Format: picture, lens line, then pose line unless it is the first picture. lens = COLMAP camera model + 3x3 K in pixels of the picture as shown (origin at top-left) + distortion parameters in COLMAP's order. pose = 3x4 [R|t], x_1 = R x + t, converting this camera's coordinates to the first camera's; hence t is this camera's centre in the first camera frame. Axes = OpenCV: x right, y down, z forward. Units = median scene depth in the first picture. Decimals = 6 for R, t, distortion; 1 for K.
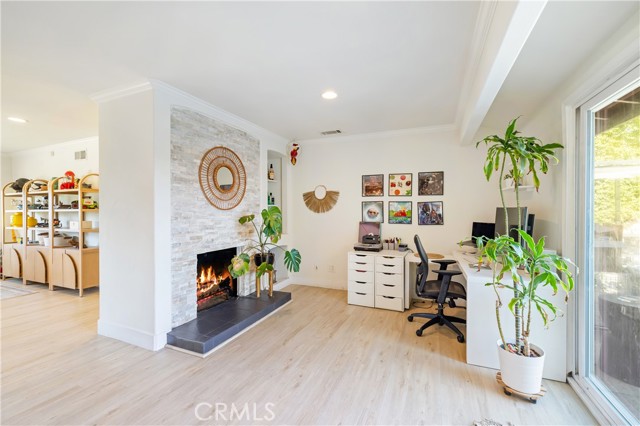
lens RADIAL K [[270.1, 0, 321.1], [0, 270.1, 209.8], [0, 0, 1]] dist [-0.000336, -0.000112]
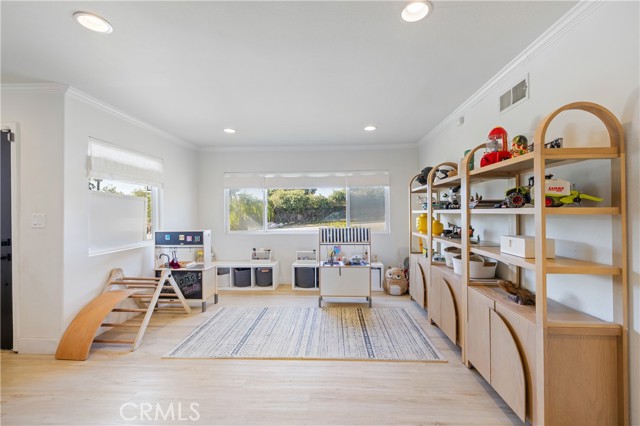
lens RADIAL K [[278.5, 0, 322.7], [0, 278.5, 213.3], [0, 0, 1]] dist [0.003316, 0.000553]
pose [[0.358186, 0.007586, -0.933619, -0.679824], [0.004556, 0.999941, 0.009873, 0.000069], [0.933639, -0.007790, 0.358130, 0.627576]]
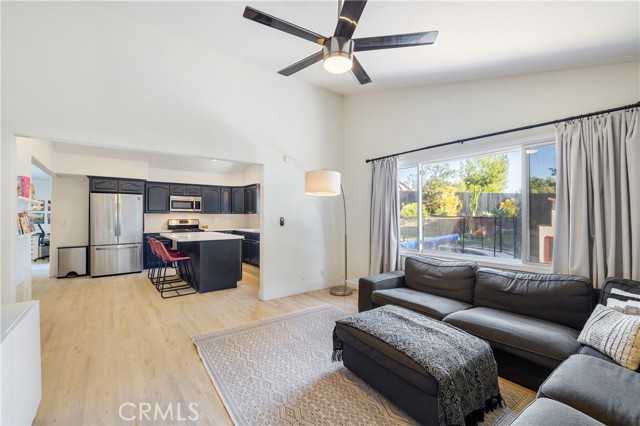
lens RADIAL K [[278.5, 0, 322.7], [0, 278.5, 213.3], [0, 0, 1]] dist [0.003316, 0.000553]
pose [[0.477393, 0.012886, 0.878595, -0.585370], [0.001605, 0.999878, -0.015537, 0.007699], [-0.878688, 0.008828, 0.477314, -2.097030]]
